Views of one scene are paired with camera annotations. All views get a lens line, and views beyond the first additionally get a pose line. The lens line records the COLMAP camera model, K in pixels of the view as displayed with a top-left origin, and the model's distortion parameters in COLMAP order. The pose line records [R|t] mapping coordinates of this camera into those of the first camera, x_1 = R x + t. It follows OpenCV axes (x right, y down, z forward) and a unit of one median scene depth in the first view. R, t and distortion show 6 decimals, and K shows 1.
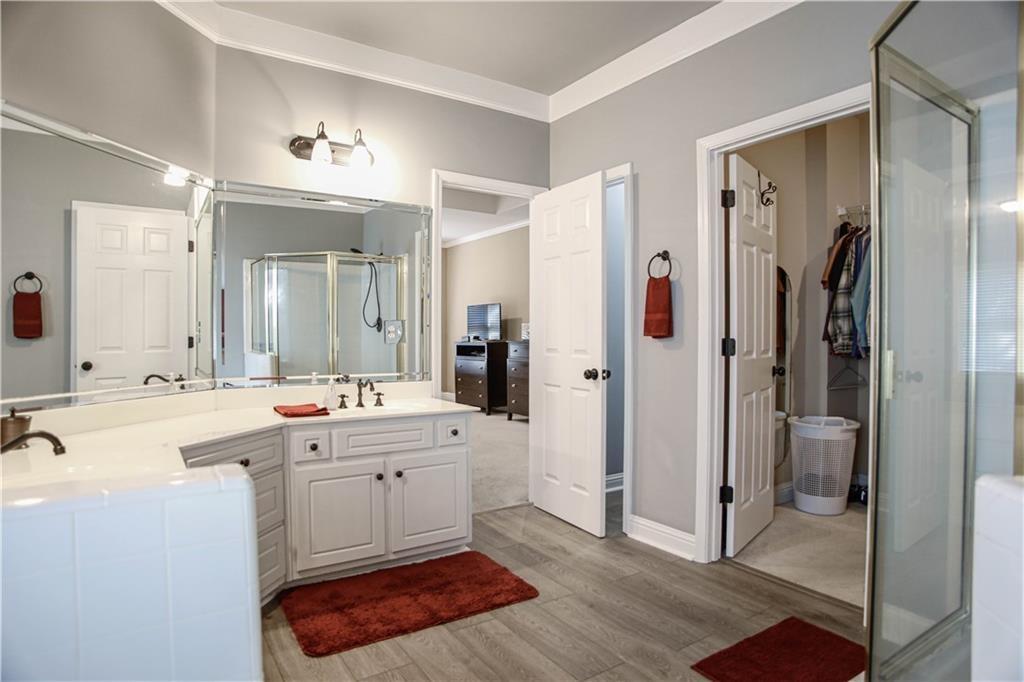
lens RADIAL K [[585.2, 0, 513.3], [0, 585.2, 342.1], [0, 0, 1]] dist [-0.110266, 0.060217]
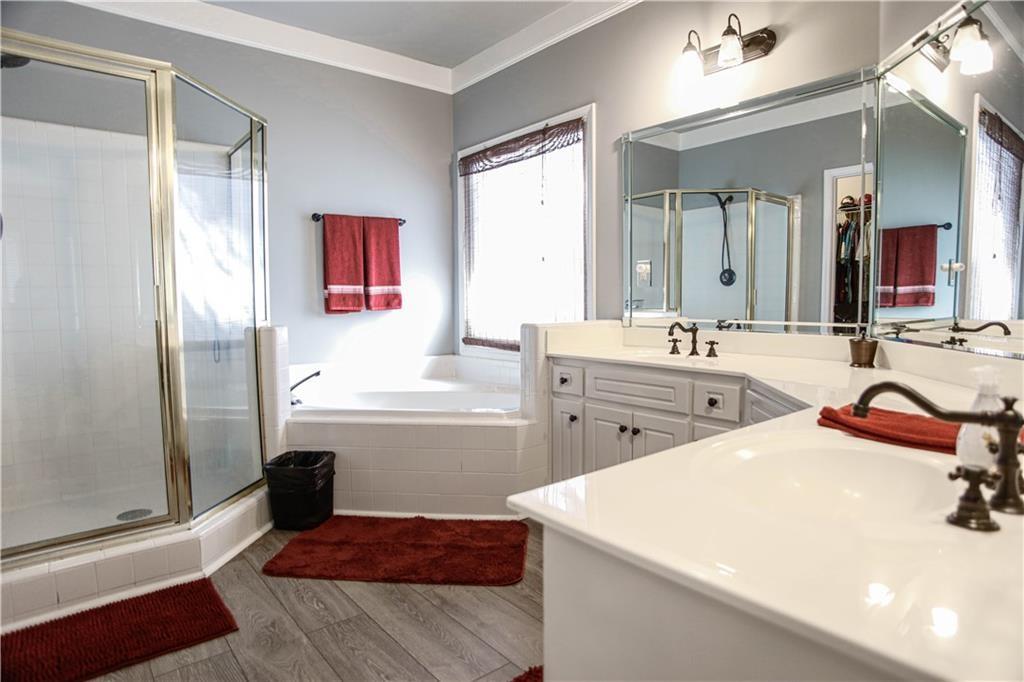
lens RADIAL K [[585.2, 0, 513.3], [0, 585.2, 342.1], [0, 0, 1]] dist [-0.110266, 0.060217]
pose [[-0.995617, 0.015580, -0.092221, -0.046464], [0.007061, 0.995735, 0.091987, 0.022843], [0.093261, 0.090932, -0.991481, 1.573902]]
